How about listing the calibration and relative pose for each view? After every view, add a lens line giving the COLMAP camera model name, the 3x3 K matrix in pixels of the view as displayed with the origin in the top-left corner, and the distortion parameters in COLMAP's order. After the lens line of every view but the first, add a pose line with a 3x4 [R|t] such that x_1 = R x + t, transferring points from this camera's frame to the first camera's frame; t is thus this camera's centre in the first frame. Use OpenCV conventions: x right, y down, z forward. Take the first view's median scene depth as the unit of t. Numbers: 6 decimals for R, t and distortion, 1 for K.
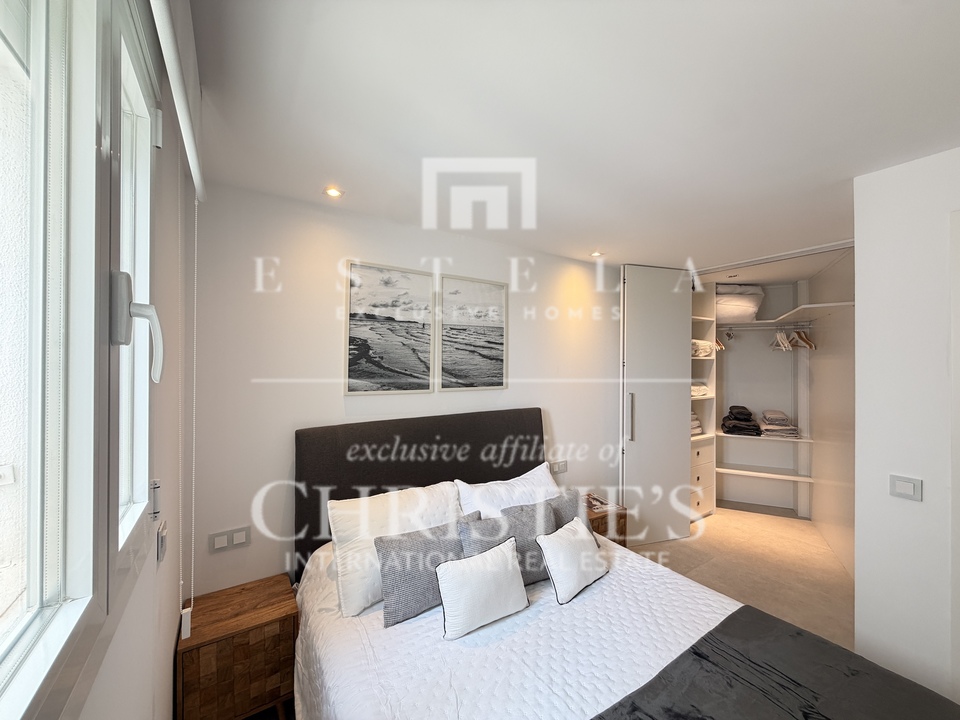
lens RADIAL K [[382.7, 0, 479.6], [0, 382.7, 357.7], [0, 0, 1]] dist [-0.000573, -0.000115]
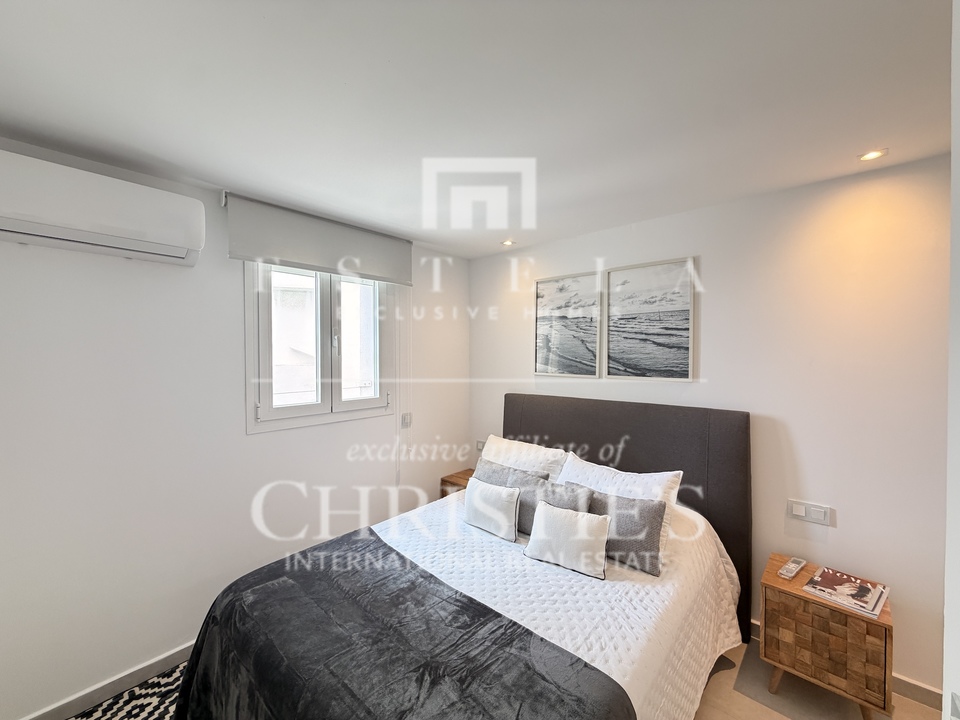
lens RADIAL K [[382.7, 0, 483.0], [0, 382.7, 358.7], [0, 0, 1]] dist [-0.000573, -0.000115]
pose [[0.260381, 0.012057, -0.965431, 0.836885], [0.012871, 0.999790, 0.015958, 0.010886], [0.965420, -0.016581, 0.260171, 0.368313]]
